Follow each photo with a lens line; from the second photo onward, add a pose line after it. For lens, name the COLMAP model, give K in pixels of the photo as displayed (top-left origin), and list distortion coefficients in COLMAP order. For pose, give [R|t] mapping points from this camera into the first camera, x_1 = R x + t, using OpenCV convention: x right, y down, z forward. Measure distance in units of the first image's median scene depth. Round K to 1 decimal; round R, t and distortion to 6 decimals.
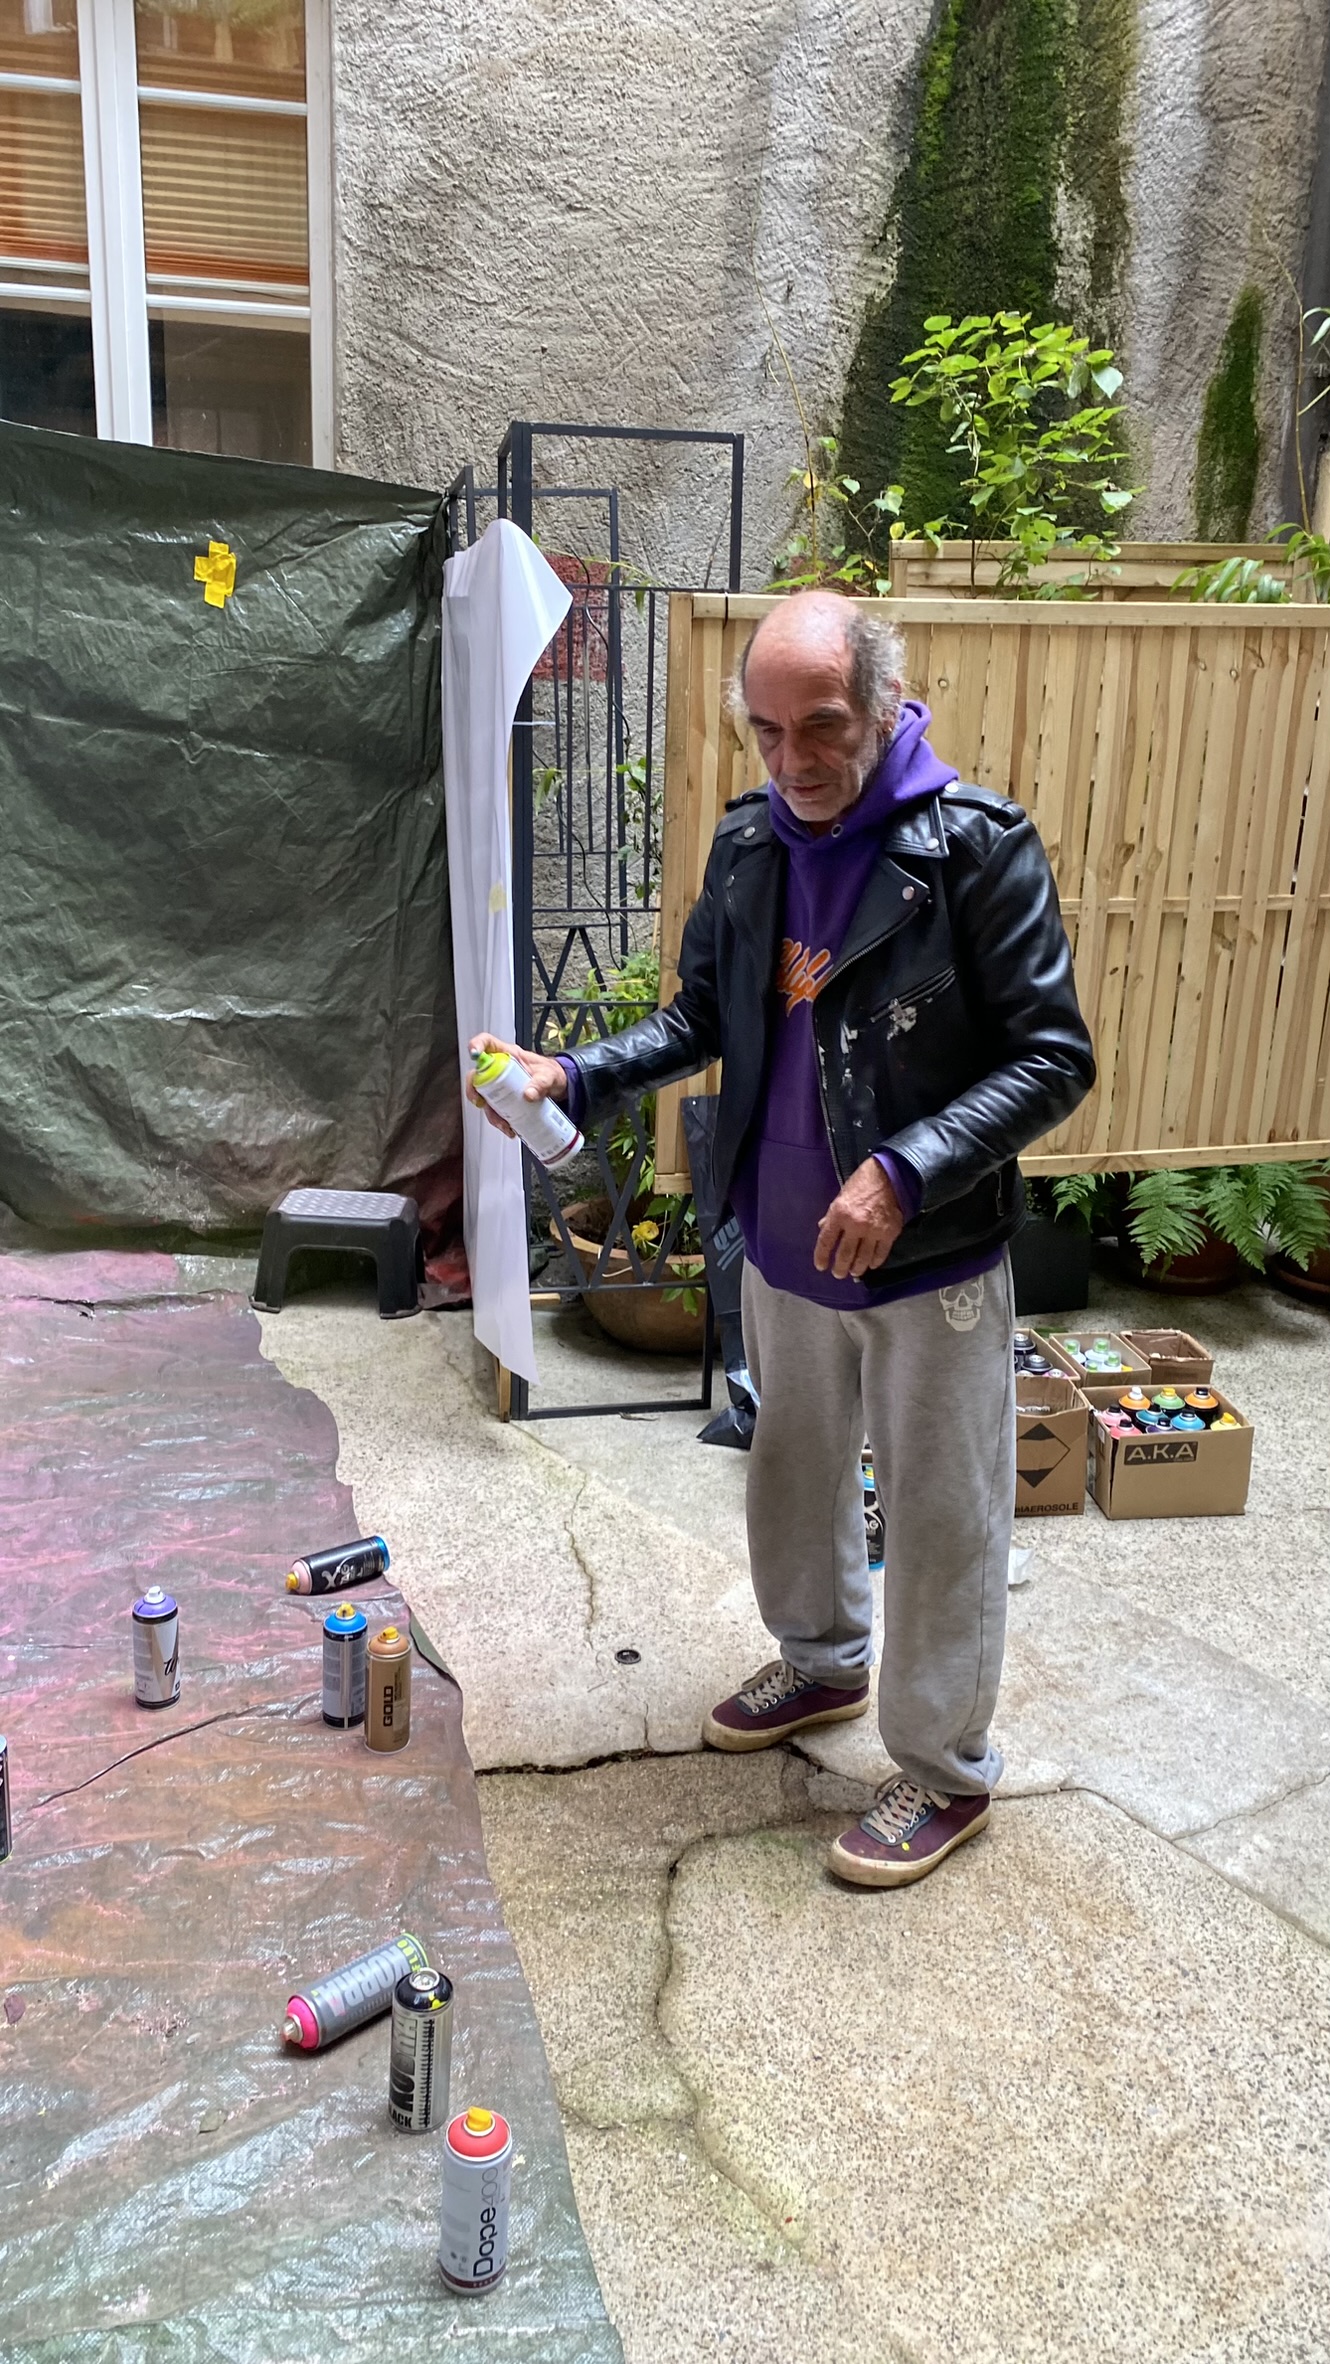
lens RADIAL K [[1821.8, 0, 677.3], [0, 1821.8, 1124.9], [0, 0, 1]] dist [0.068264, -0.068931]
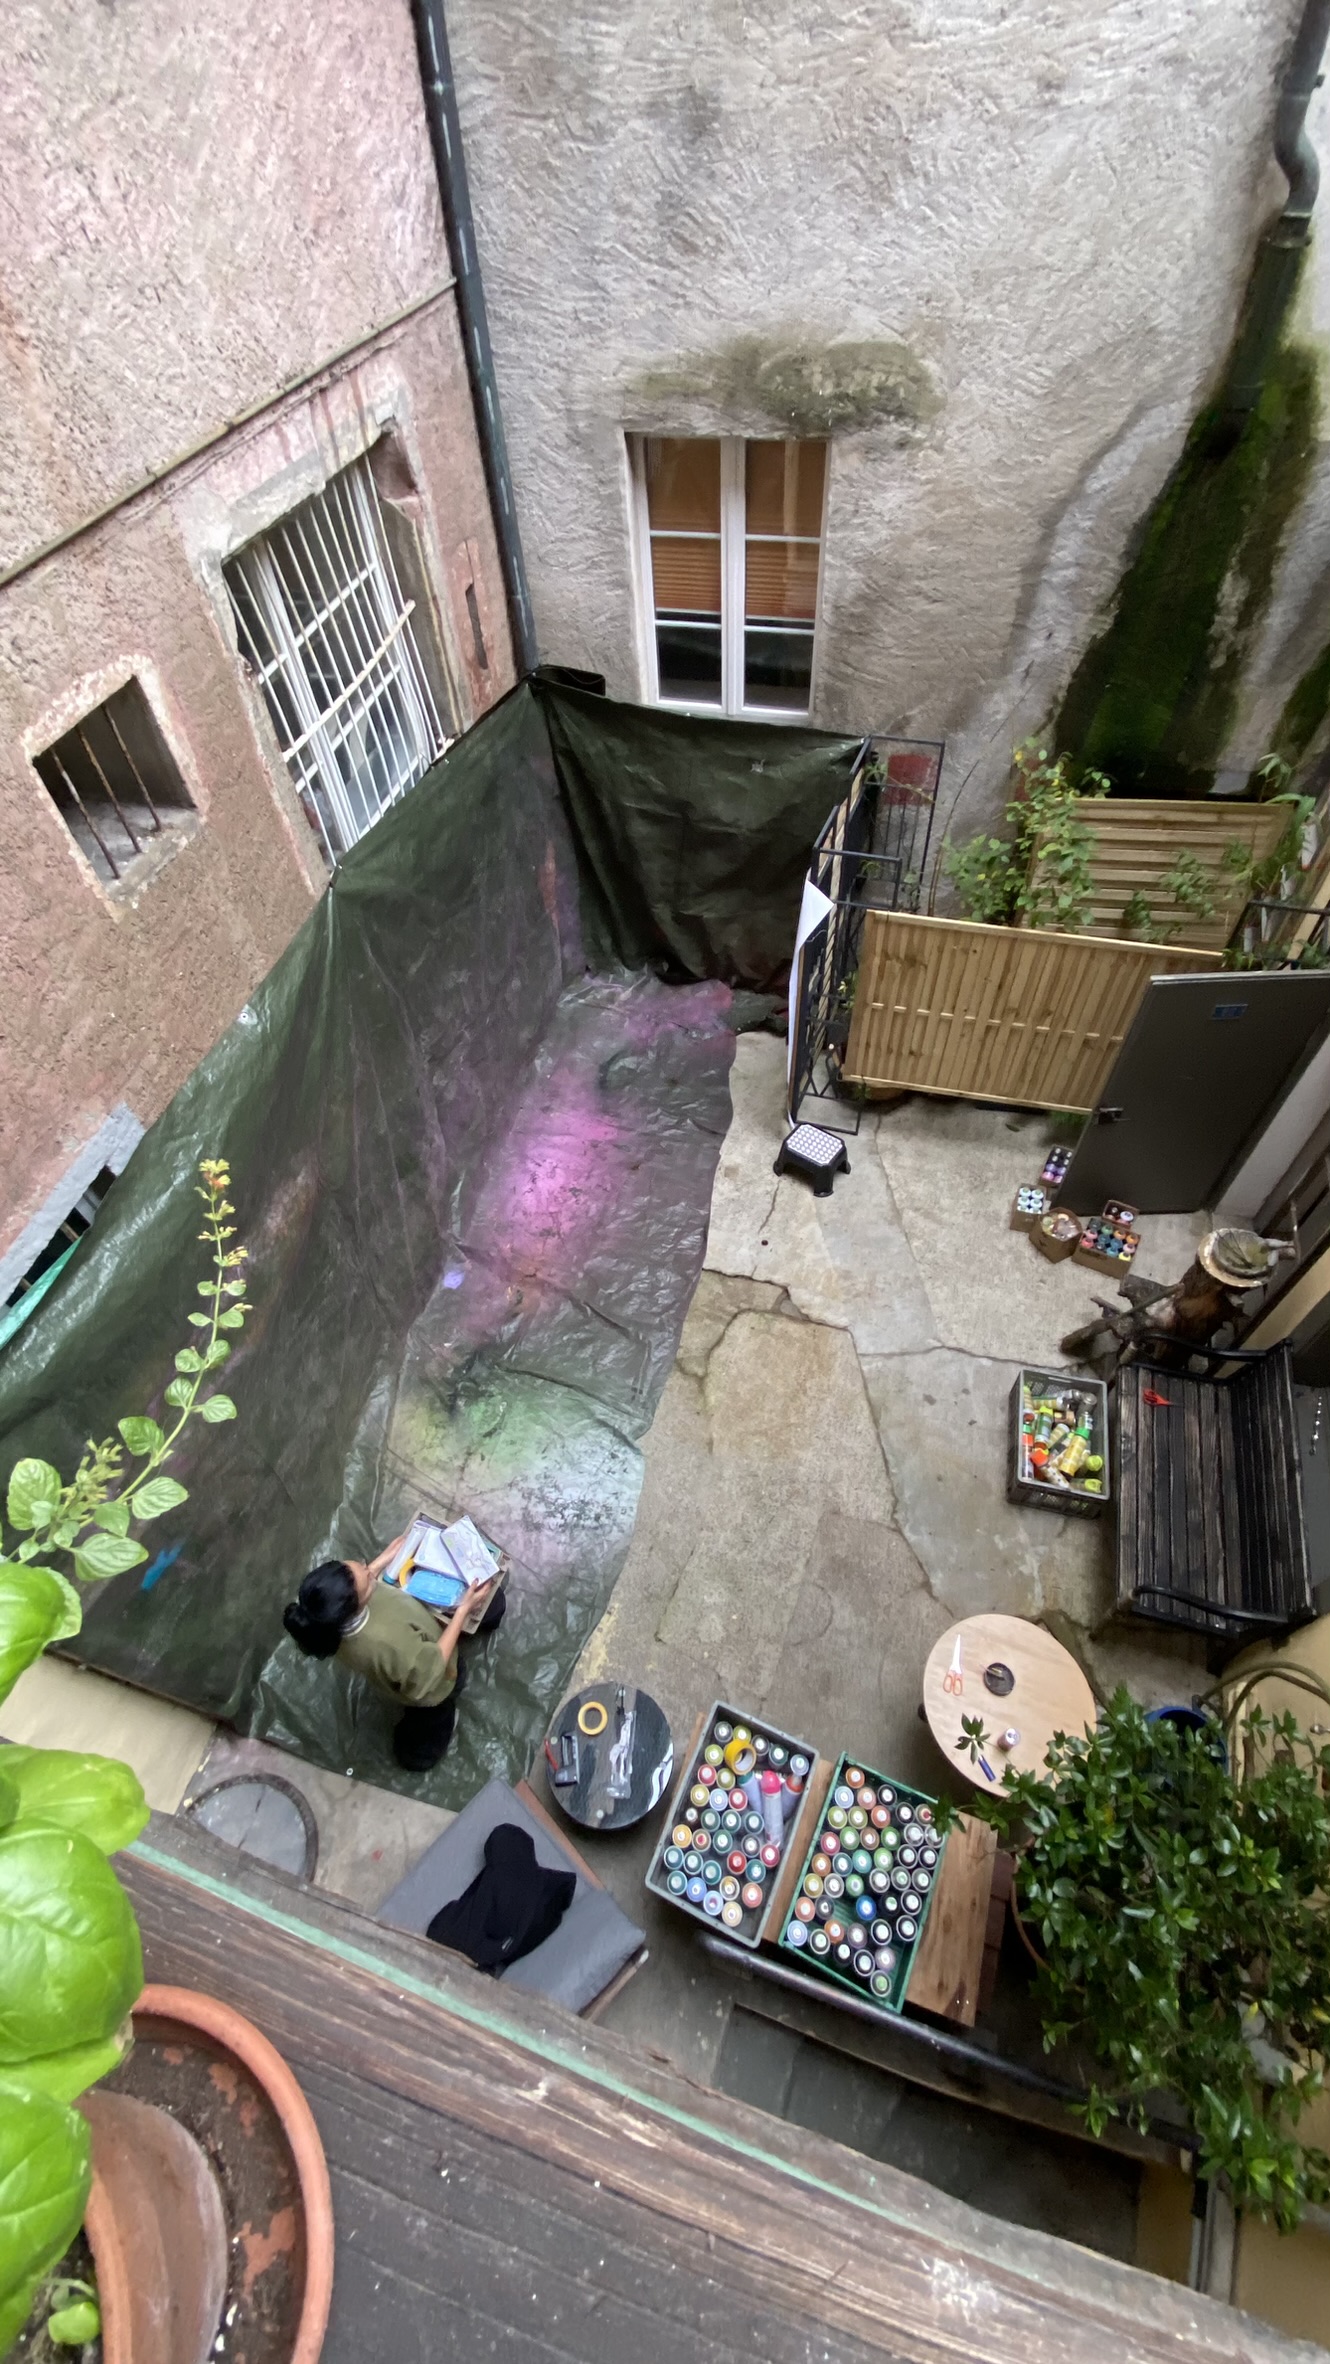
lens RADIAL K [[972.3, 0, 662.8], [0, 972.3, 1208.8], [0, 0, 1]] dist [0.000292, -0.009610]
pose [[0.866209, 0.352656, -0.354000, 0.295815], [-0.049295, 0.765304, 0.641779, -0.643686], [0.497244, -0.538464, 0.680297, -0.250169]]
